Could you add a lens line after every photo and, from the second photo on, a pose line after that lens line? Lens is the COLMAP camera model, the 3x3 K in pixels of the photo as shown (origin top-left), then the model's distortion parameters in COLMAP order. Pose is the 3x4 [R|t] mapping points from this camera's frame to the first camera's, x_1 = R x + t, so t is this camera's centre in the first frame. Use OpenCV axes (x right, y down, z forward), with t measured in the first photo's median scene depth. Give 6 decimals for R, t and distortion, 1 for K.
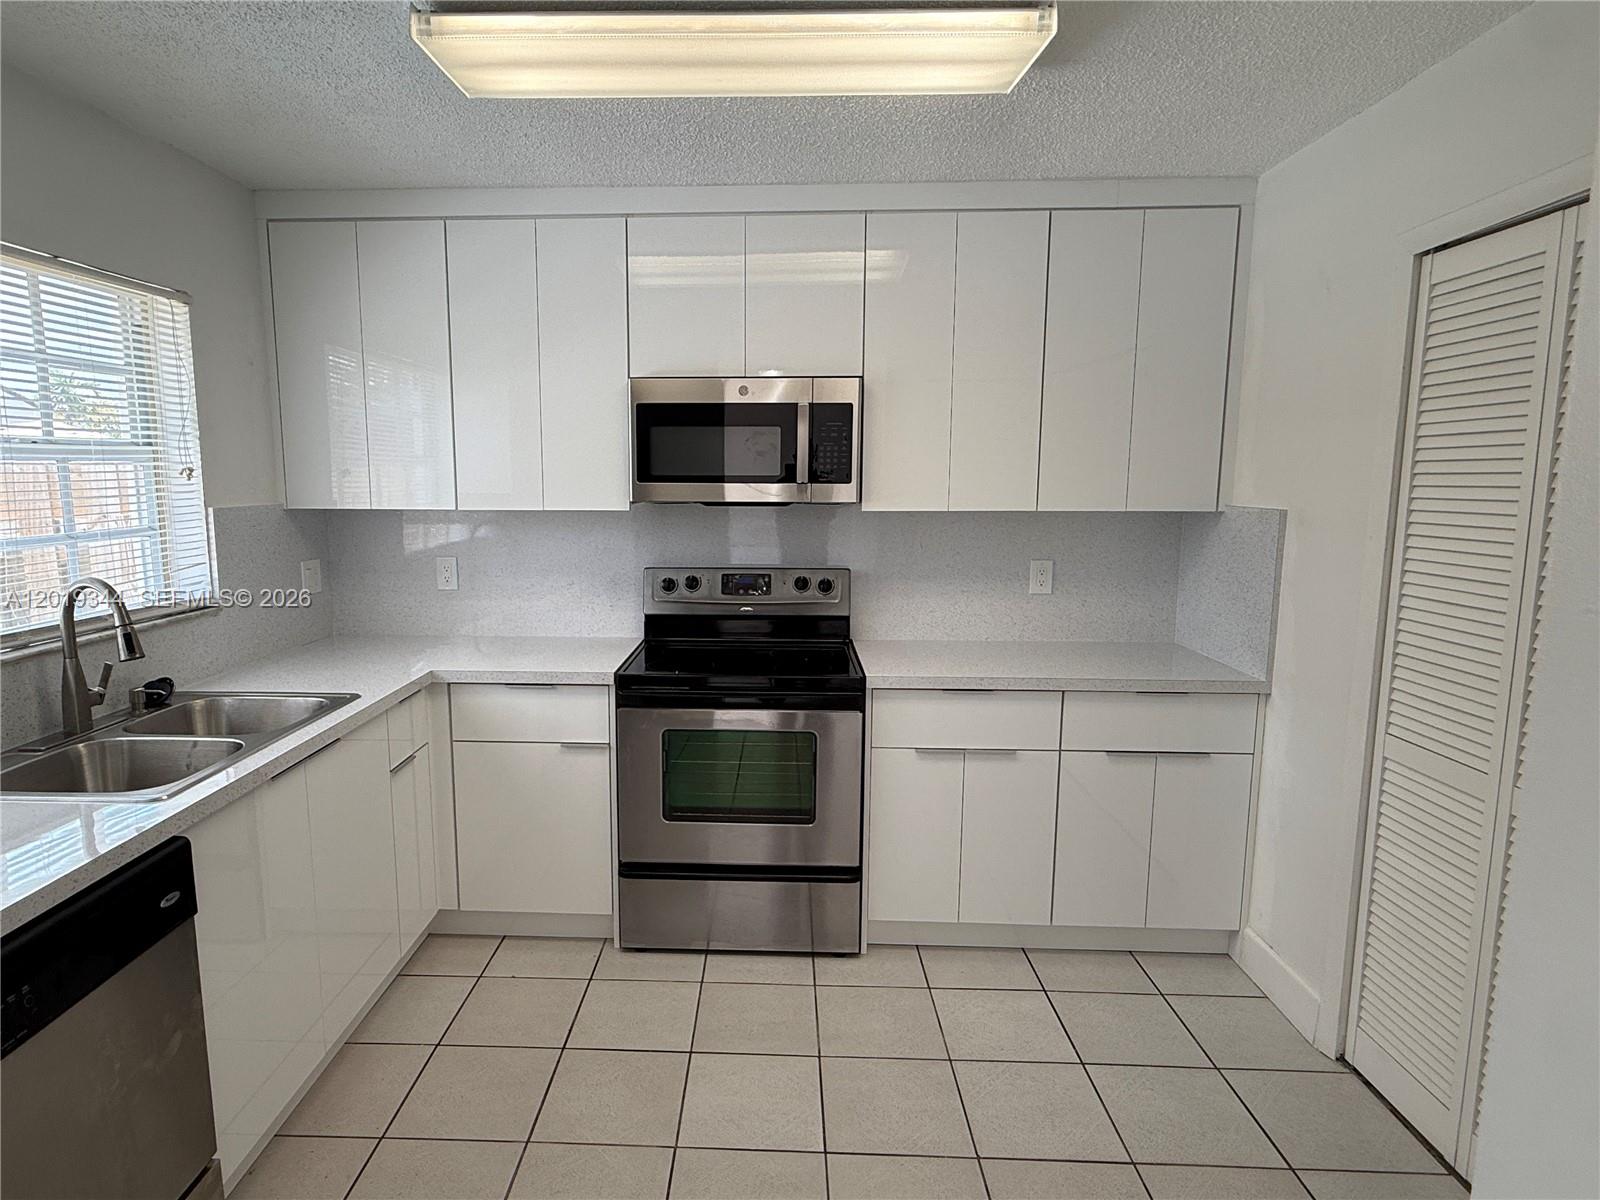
lens RADIAL K [[894.2, 0, 735.4], [0, 894.2, 597.8], [0, 0, 1]] dist [0.003388, 0.000612]
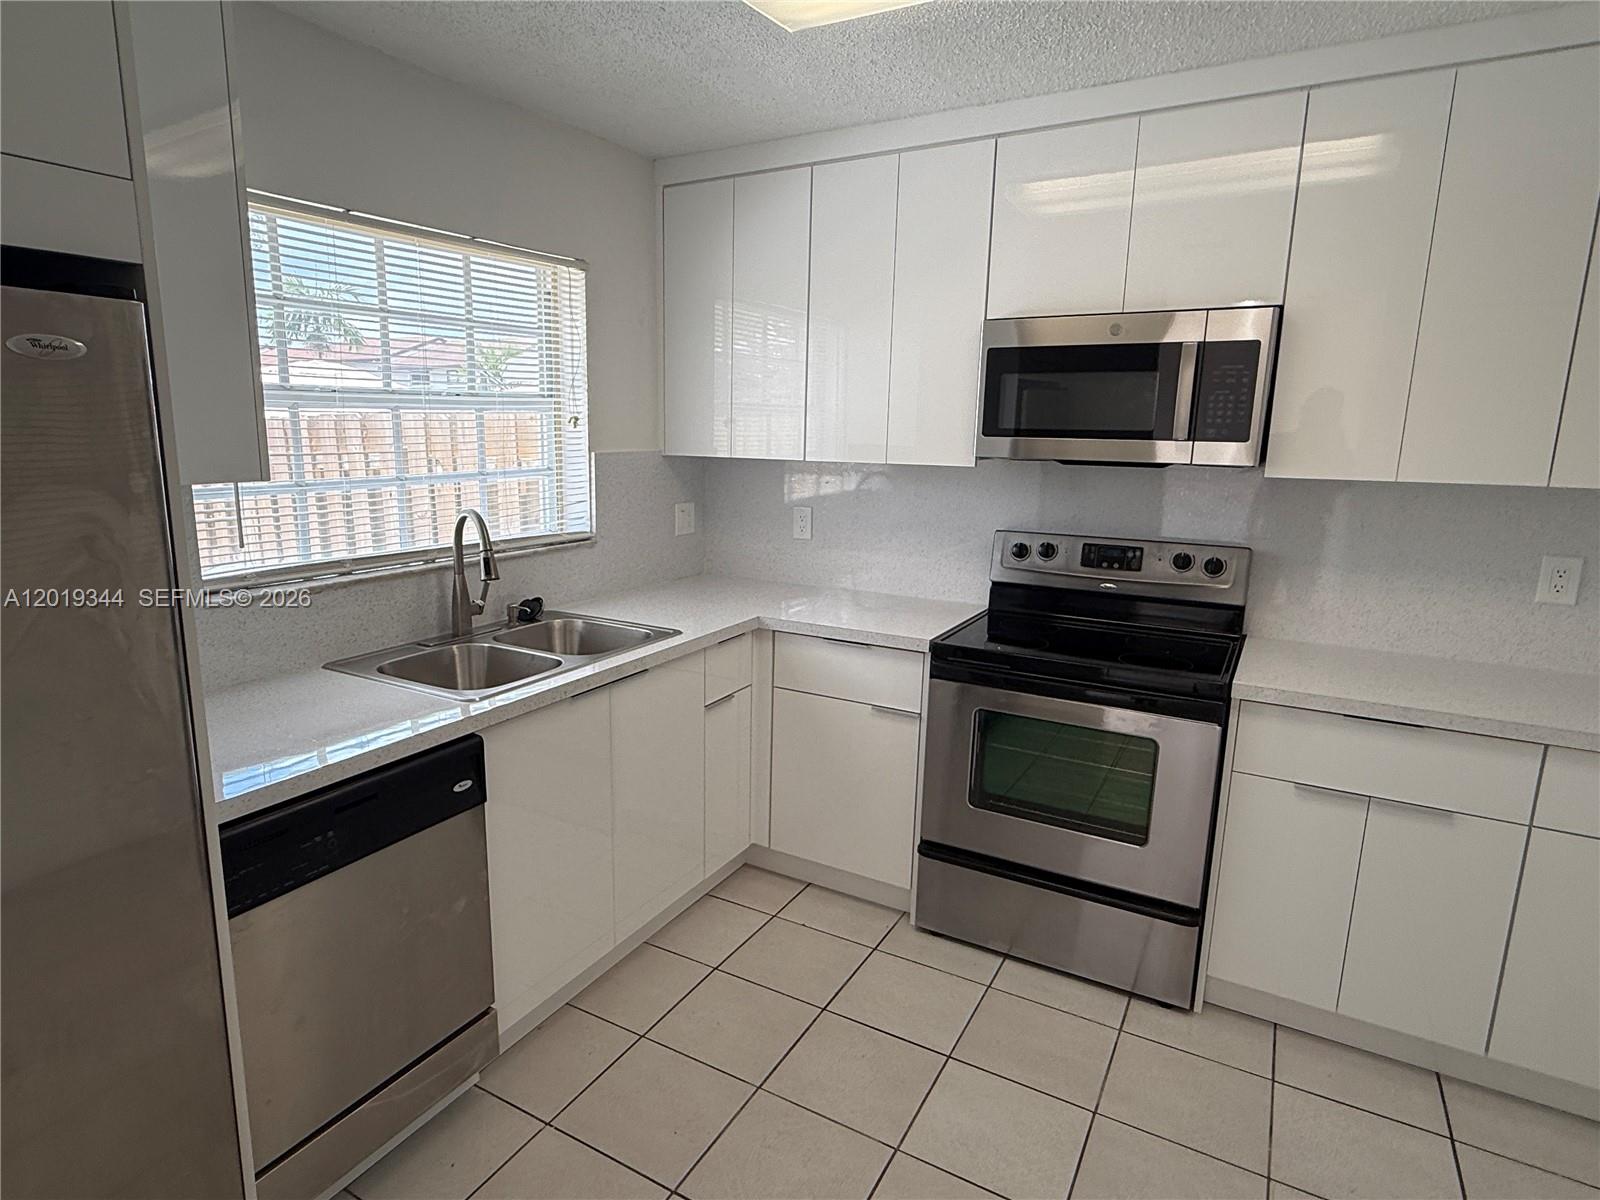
lens RADIAL K [[894.2, 0, 750.7], [0, 894.2, 597.7], [0, 0, 1]] dist [0.003388, 0.000612]
pose [[0.879563, 0.101162, -0.464904, 0.129014], [-0.076492, 0.994490, 0.071683, -0.013256], [0.469594, -0.027488, 0.882455, 0.083198]]
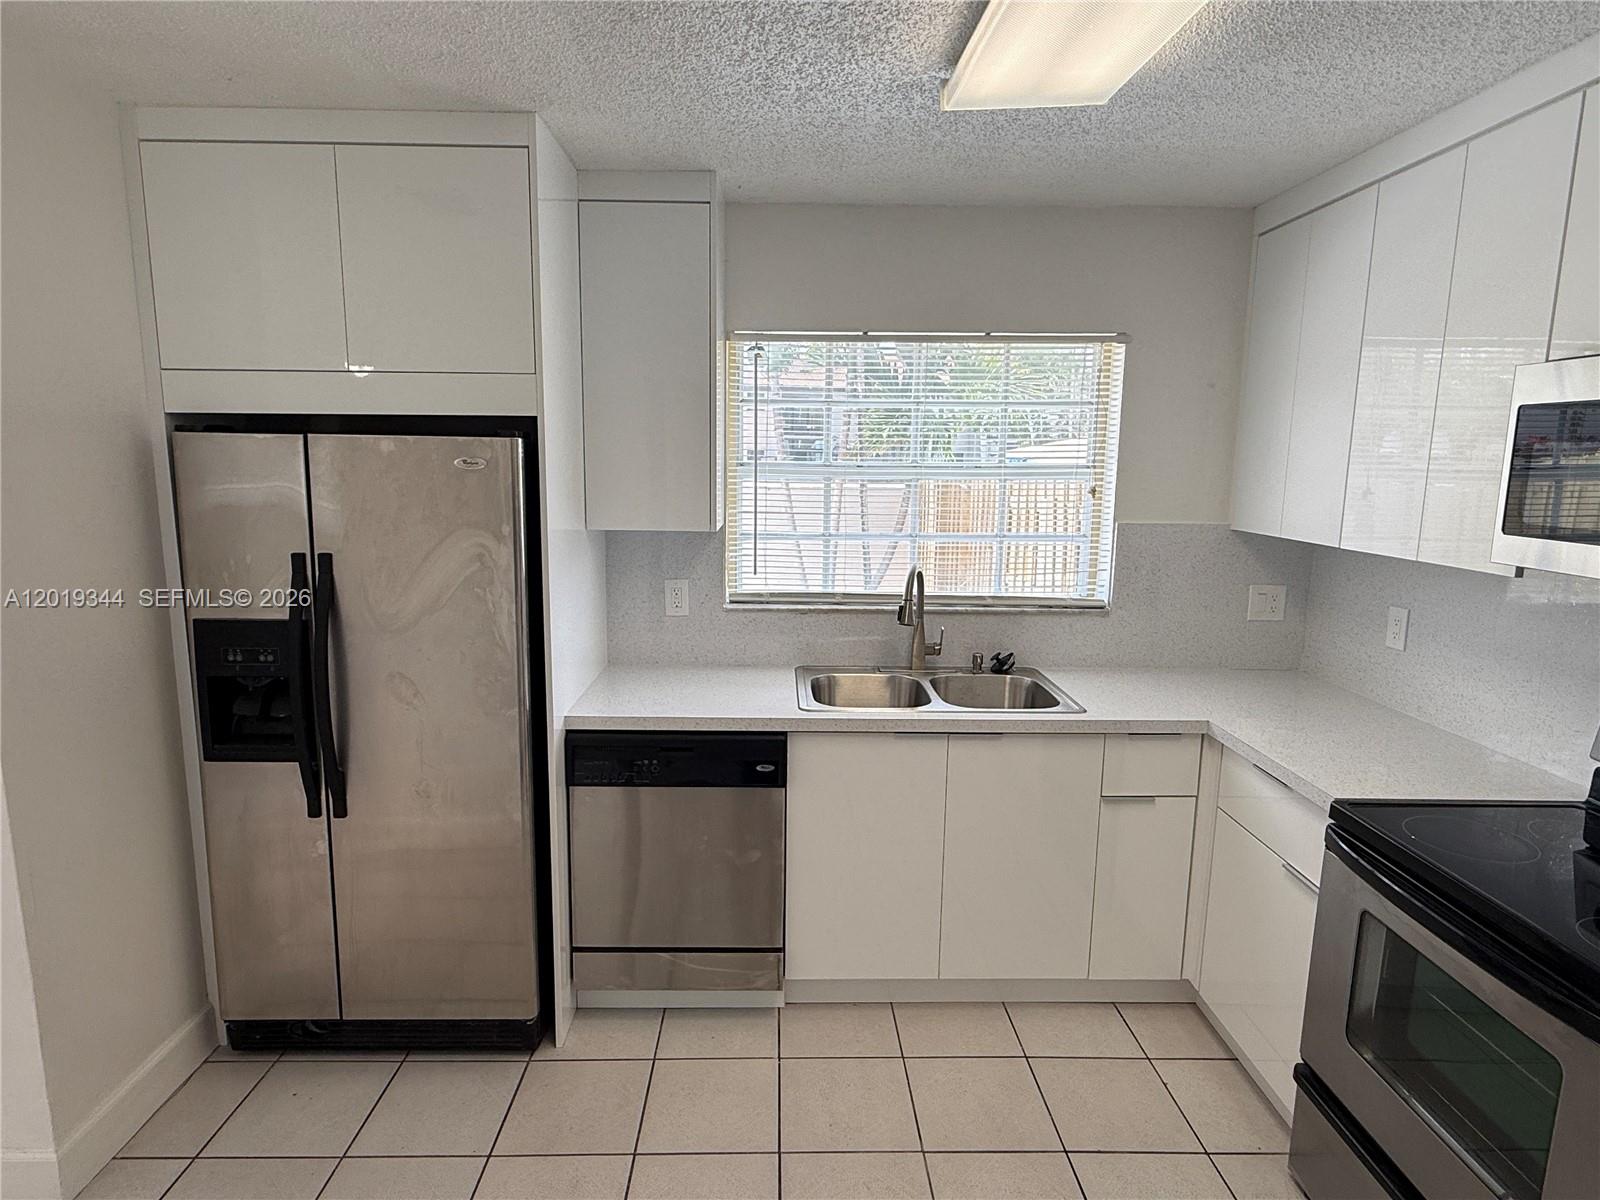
lens RADIAL K [[894.2, 0, 831.1], [0, 894.2, 603.9], [0, 0, 1]] dist [0.003388, 0.000612]
pose [[0.083745, 0.164224, -0.982862, 0.488355], [-0.151744, 0.976925, 0.150302, -0.110098], [0.984866, 0.136556, 0.106732, 0.509738]]
